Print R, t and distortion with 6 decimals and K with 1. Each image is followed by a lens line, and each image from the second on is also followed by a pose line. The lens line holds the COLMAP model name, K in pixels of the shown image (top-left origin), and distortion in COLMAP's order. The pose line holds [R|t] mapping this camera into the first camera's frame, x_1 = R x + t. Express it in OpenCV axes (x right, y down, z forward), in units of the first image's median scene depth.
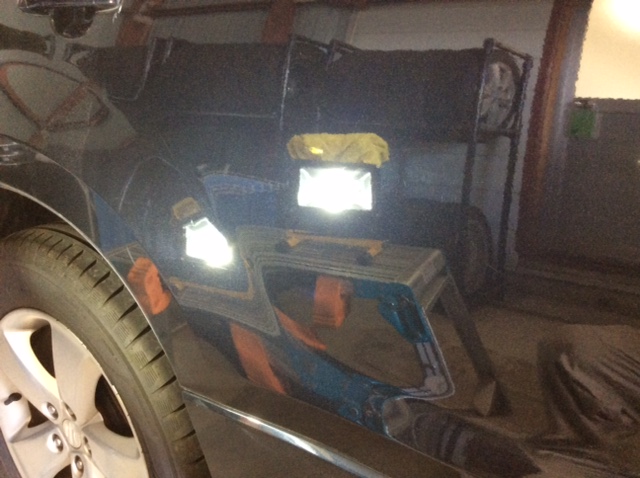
lens RADIAL K [[511.9, 0, 320.0], [0, 511.9, 239.0], [0, 0, 1]] dist [0.053727, -0.188794]
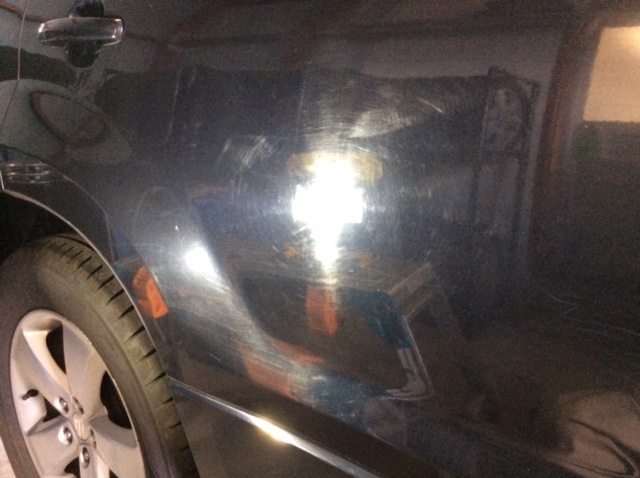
lens RADIAL K [[511.9, 0, 320.0], [0, 511.9, 239.0], [0, 0, 1]] dist [0.008076, -0.153722]
pose [[0.998679, 0.010328, -0.050340, 0.078227], [-0.012496, 0.999000, -0.042937, 0.023833], [0.049846, 0.043509, 0.997809, -0.068548]]
